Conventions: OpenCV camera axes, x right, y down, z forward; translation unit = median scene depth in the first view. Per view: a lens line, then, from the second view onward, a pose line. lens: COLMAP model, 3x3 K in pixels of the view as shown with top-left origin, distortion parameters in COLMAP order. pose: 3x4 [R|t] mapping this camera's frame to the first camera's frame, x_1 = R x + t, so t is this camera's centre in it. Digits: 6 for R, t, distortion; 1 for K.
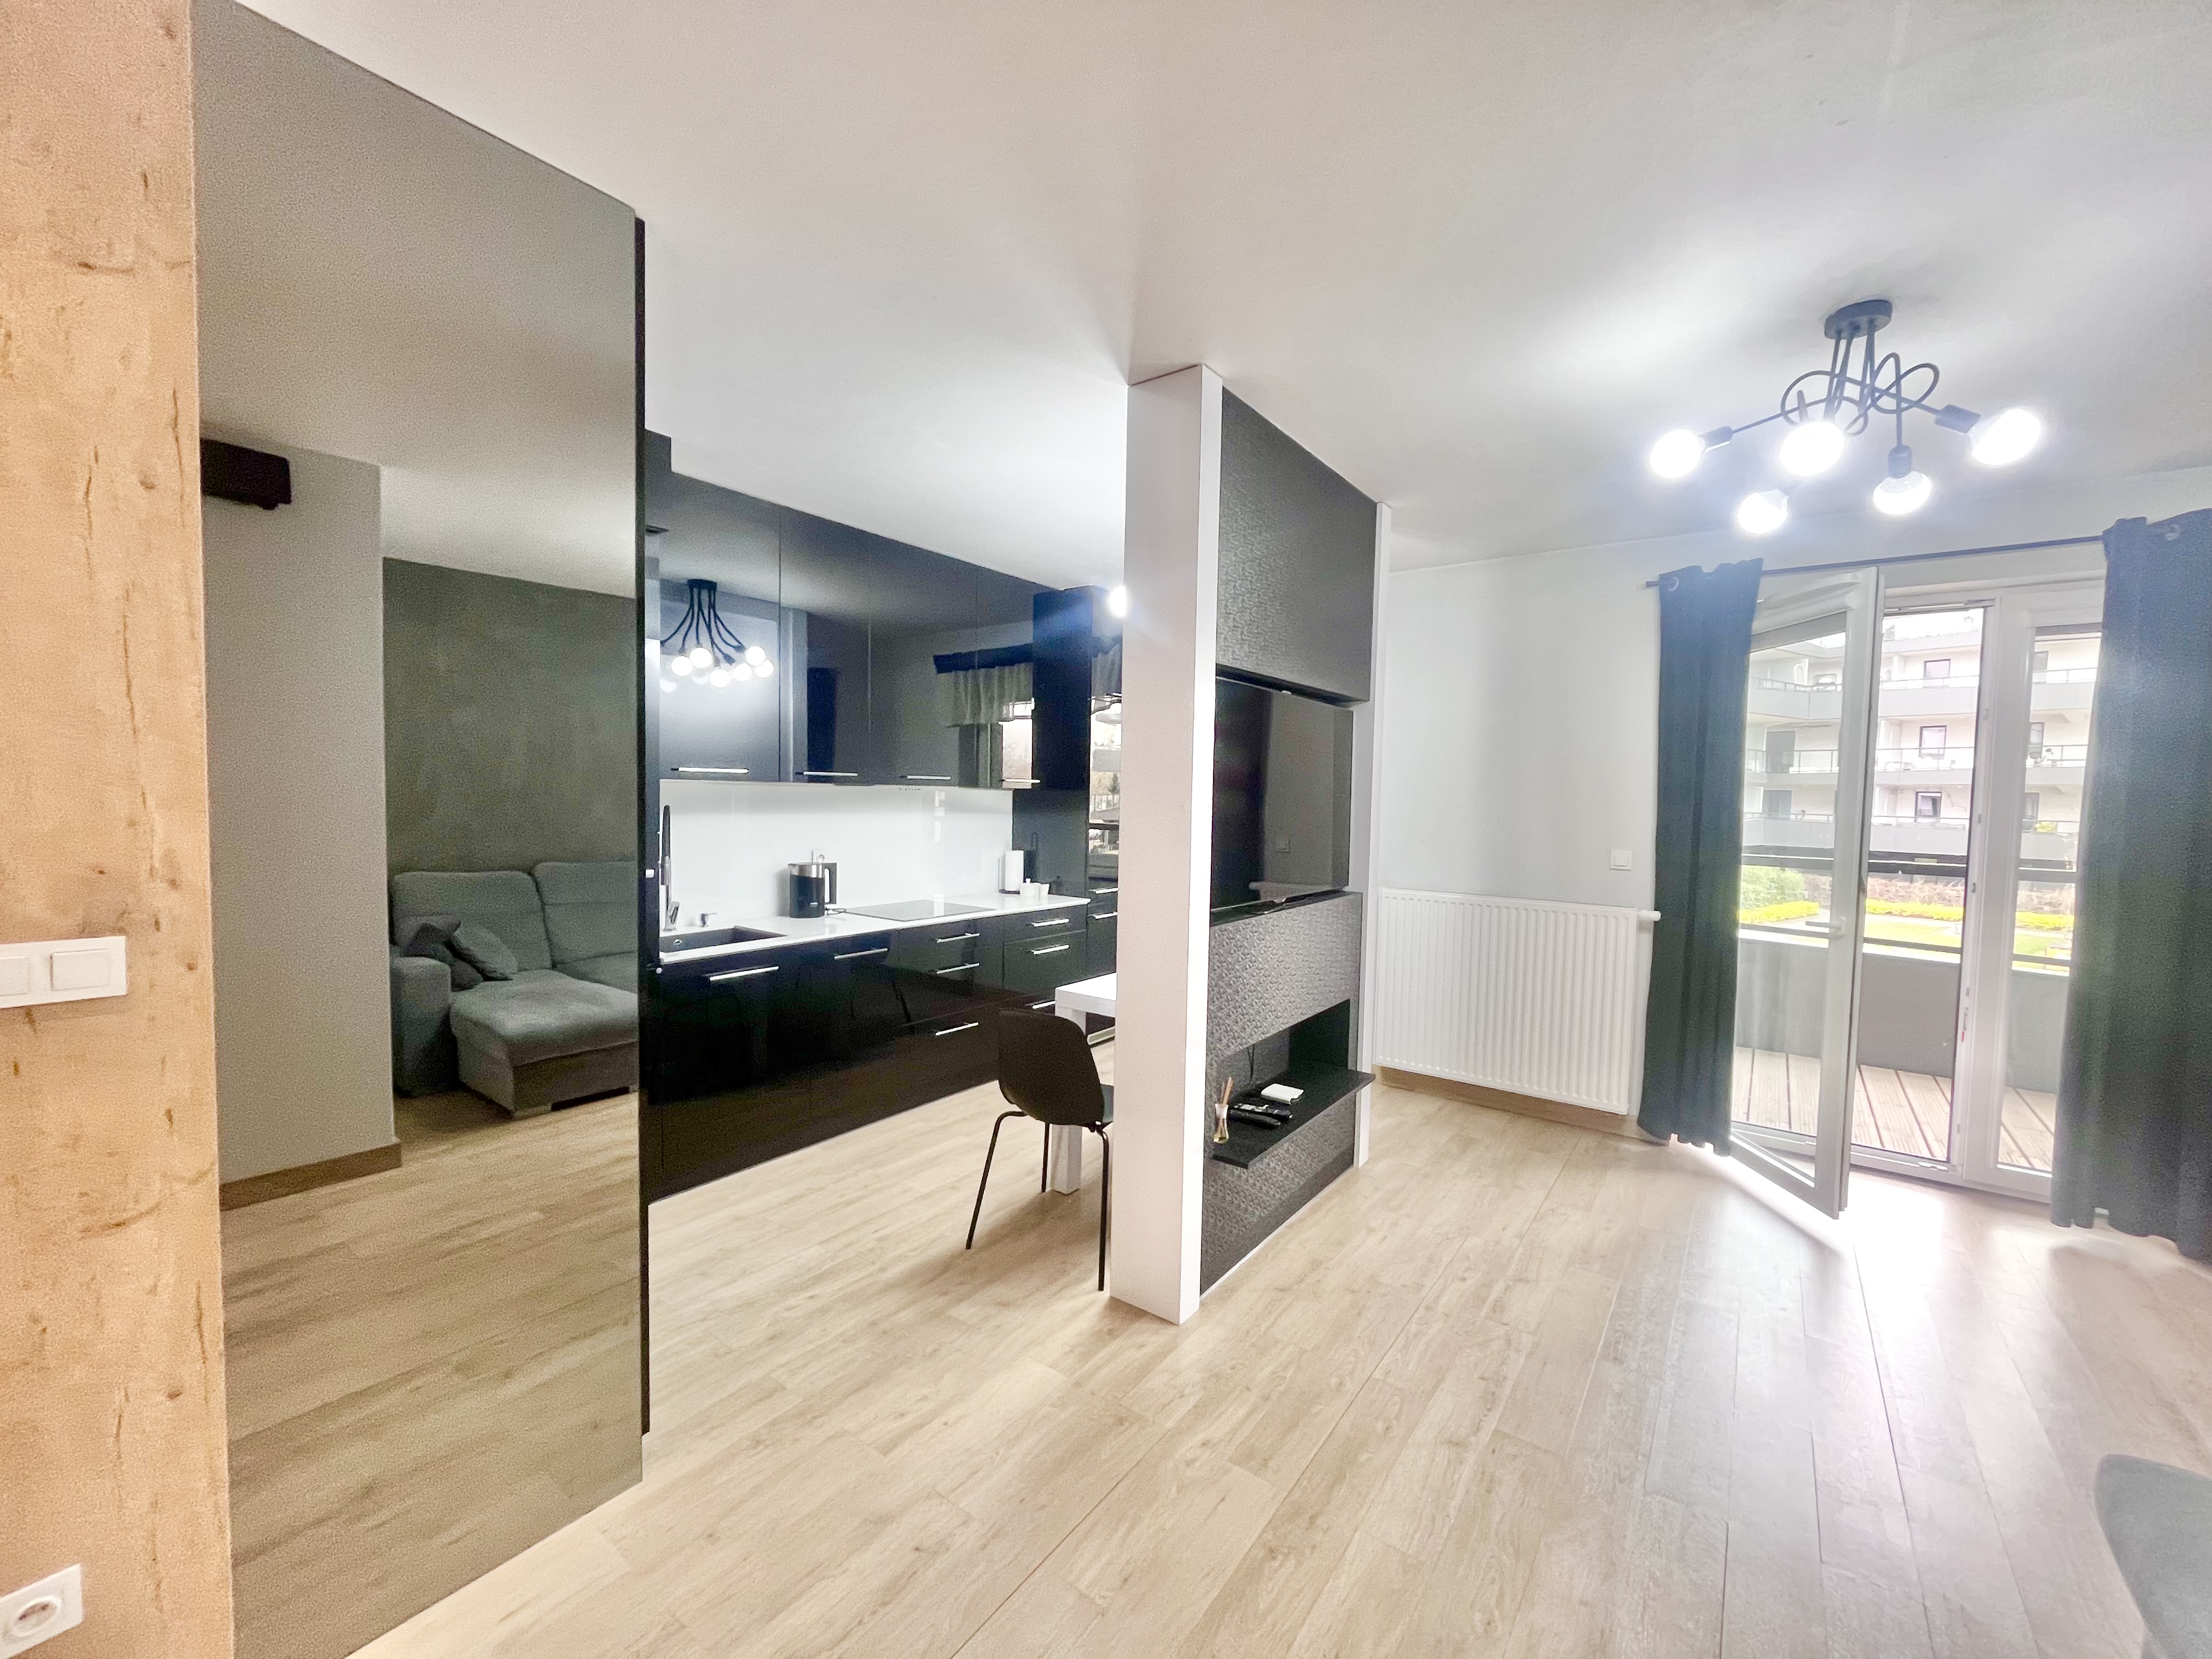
lens RADIAL K [[895.1, 0, 1107.9], [0, 895.1, 838.2], [0, 0, 1]] dist [-0.004016, 0.000650]
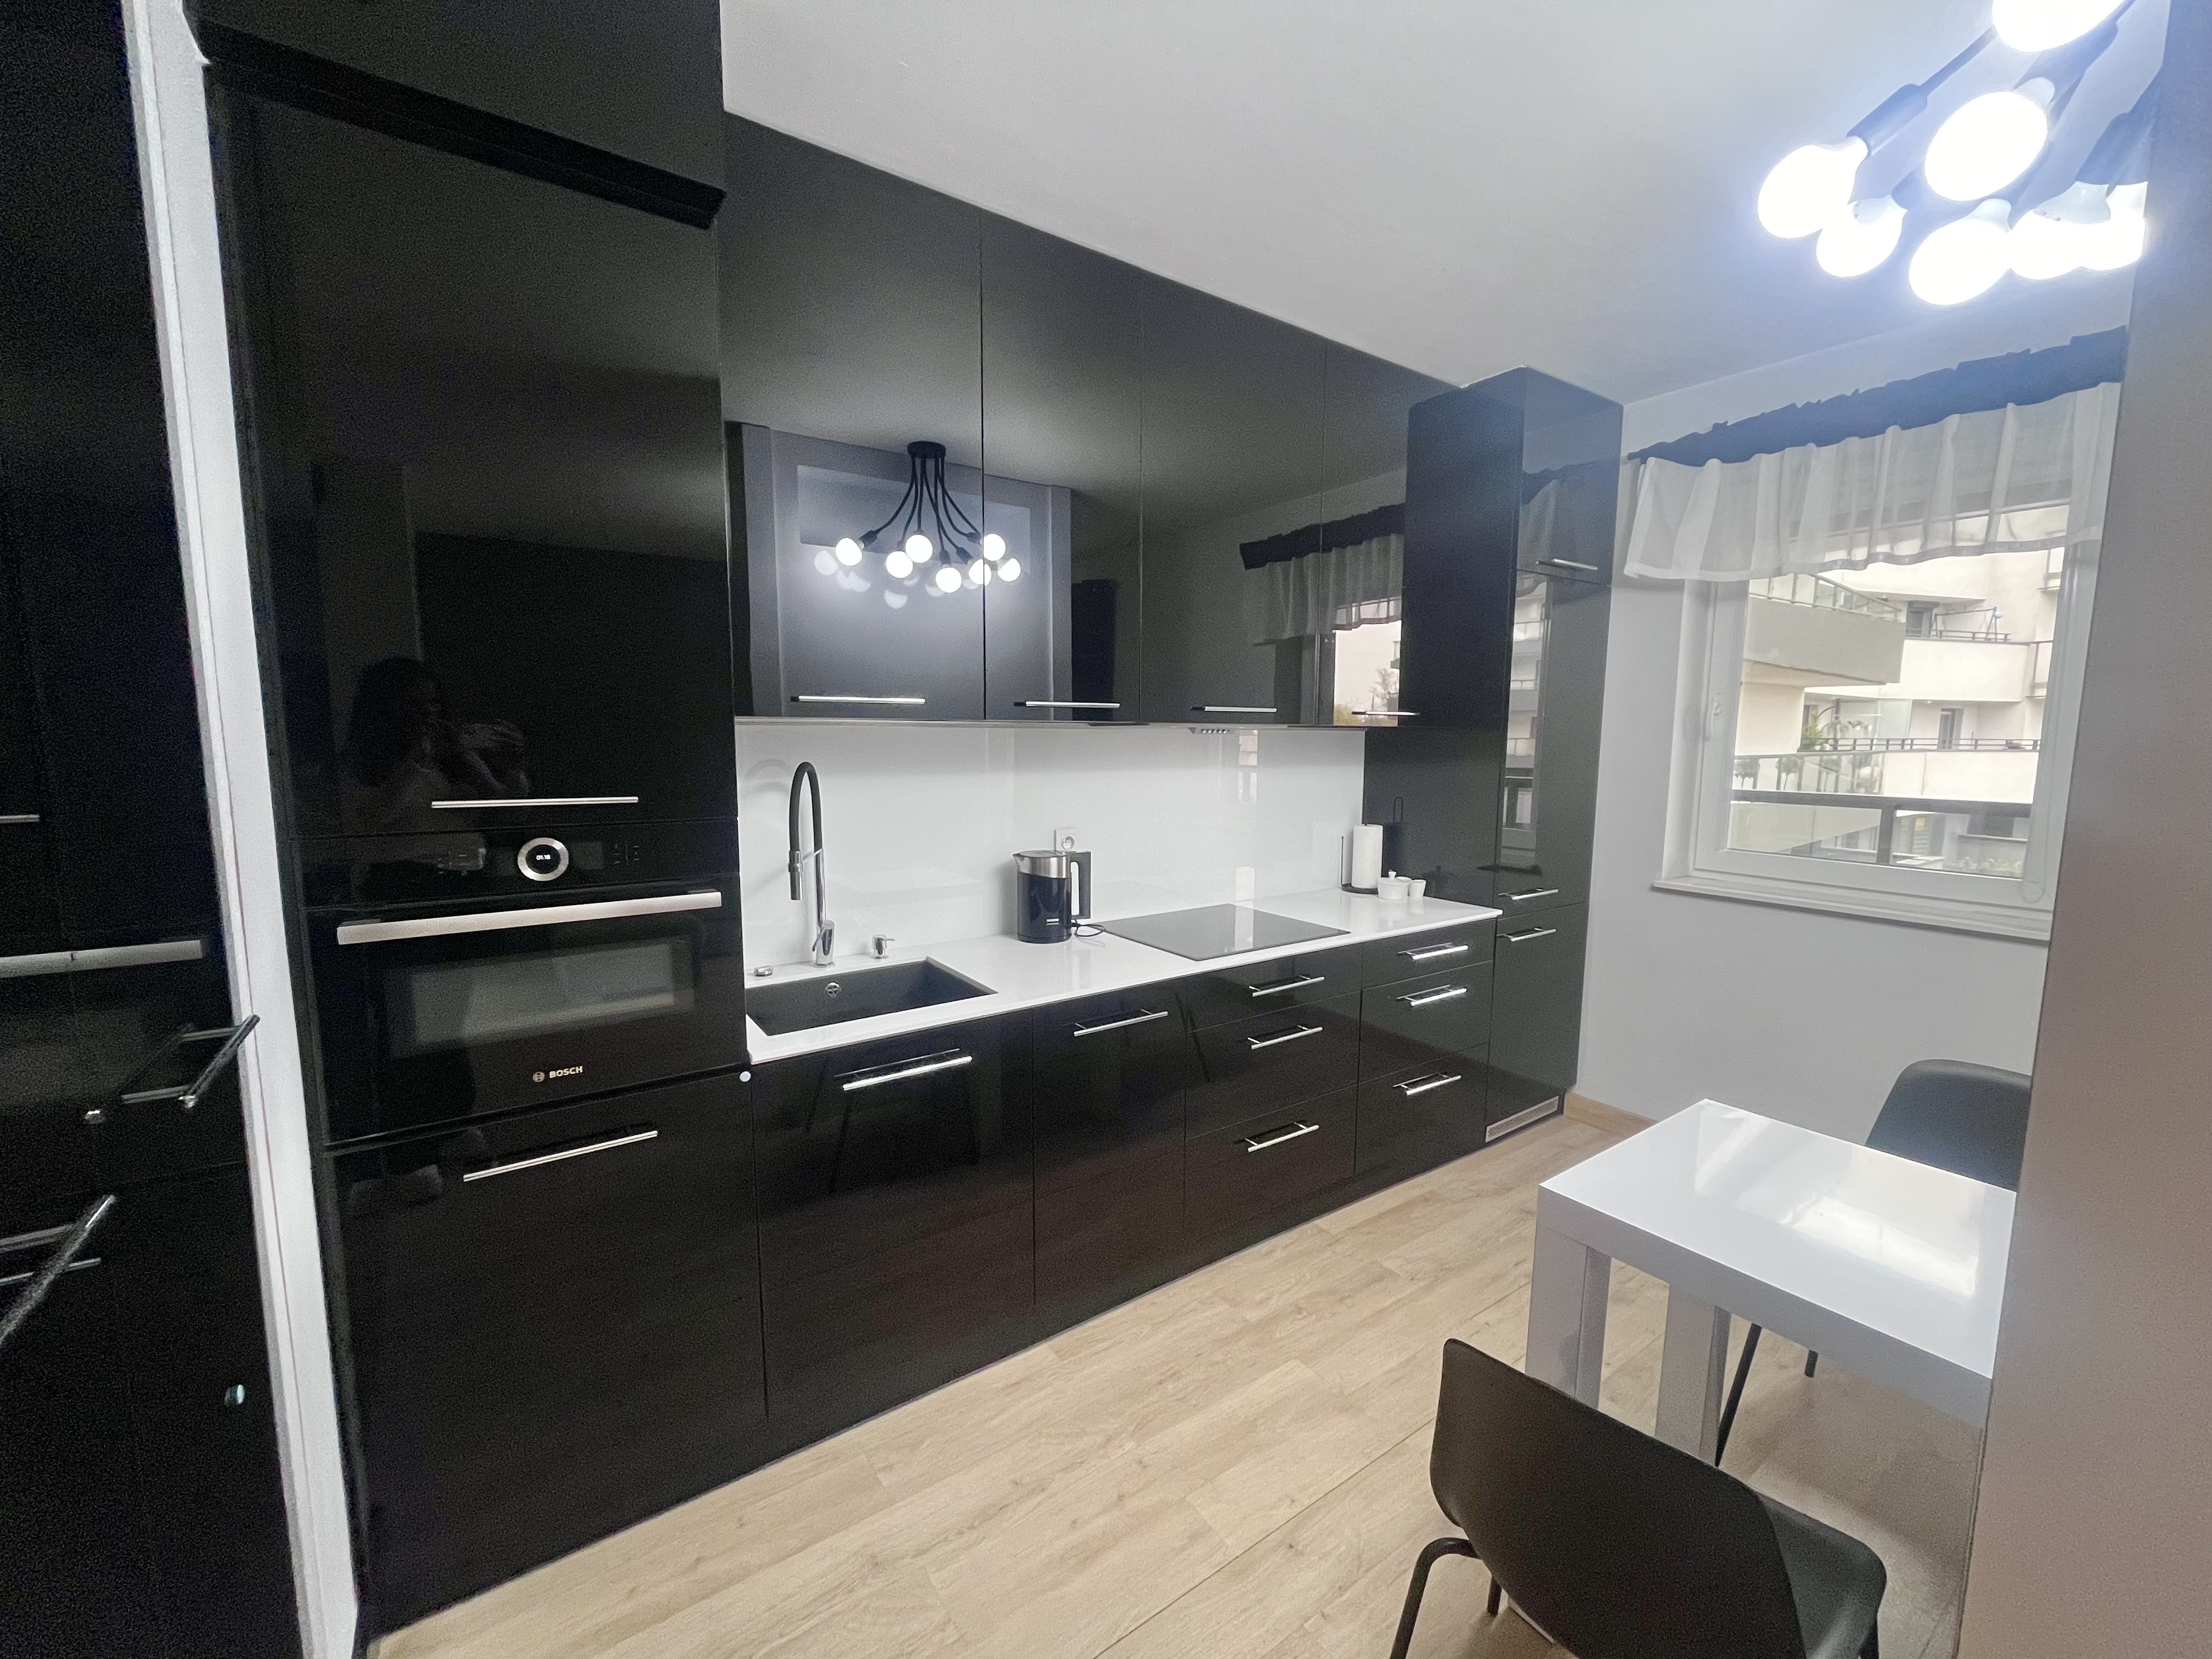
lens RADIAL K [[895.1, 0, 1104.8], [0, 895.1, 838.2], [0, 0, 1]] dist [-0.004016, 0.000650]
pose [[0.946618, 0.021940, -0.321611, -0.101498], [-0.002043, 0.998069, 0.062074, -0.021057], [0.322352, -0.058104, 0.944835, 0.444449]]
